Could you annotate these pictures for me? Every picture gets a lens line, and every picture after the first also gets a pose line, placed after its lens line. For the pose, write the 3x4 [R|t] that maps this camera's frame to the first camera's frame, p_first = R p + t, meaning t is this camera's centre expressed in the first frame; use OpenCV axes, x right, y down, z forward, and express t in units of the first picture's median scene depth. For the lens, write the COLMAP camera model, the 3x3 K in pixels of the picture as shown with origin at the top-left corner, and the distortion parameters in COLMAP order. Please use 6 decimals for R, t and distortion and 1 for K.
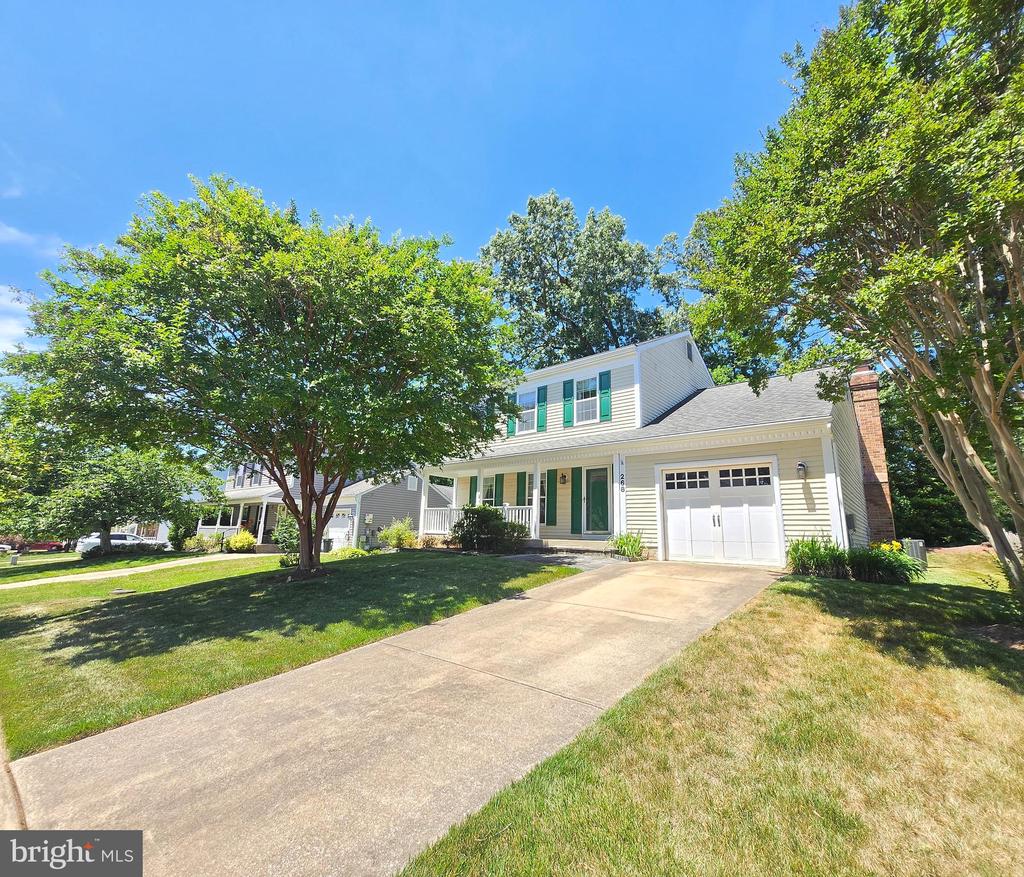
lens RADIAL K [[452.2, 0, 512.0], [0, 452.2, 438.5], [0, 0, 1]] dist [-0.000570, -0.000110]
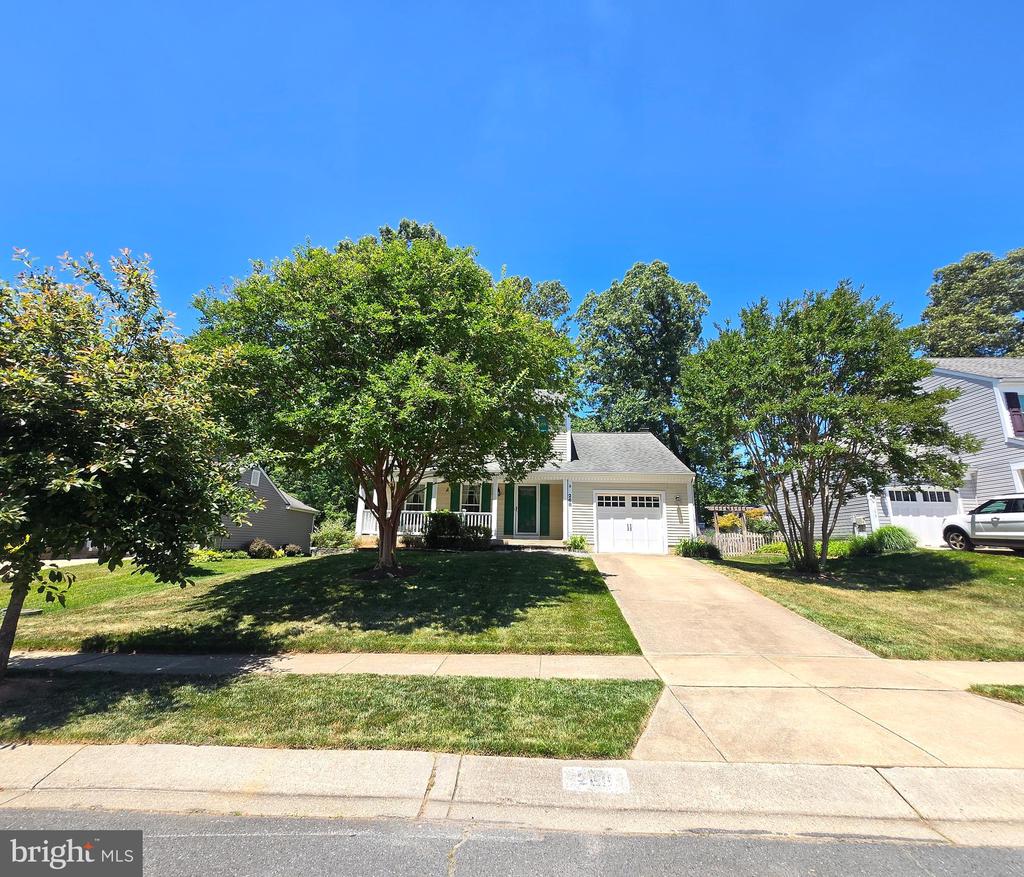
lens RADIAL K [[452.2, 0, 512.0], [0, 452.2, 438.5], [0, 0, 1]] dist [-0.000570, -0.000110]
pose [[0.787978, 0.147308, 0.597822, -0.847270], [-0.129960, 0.988875, -0.072369, 0.035131], [-0.601832, -0.020668, 0.798355, -0.039760]]
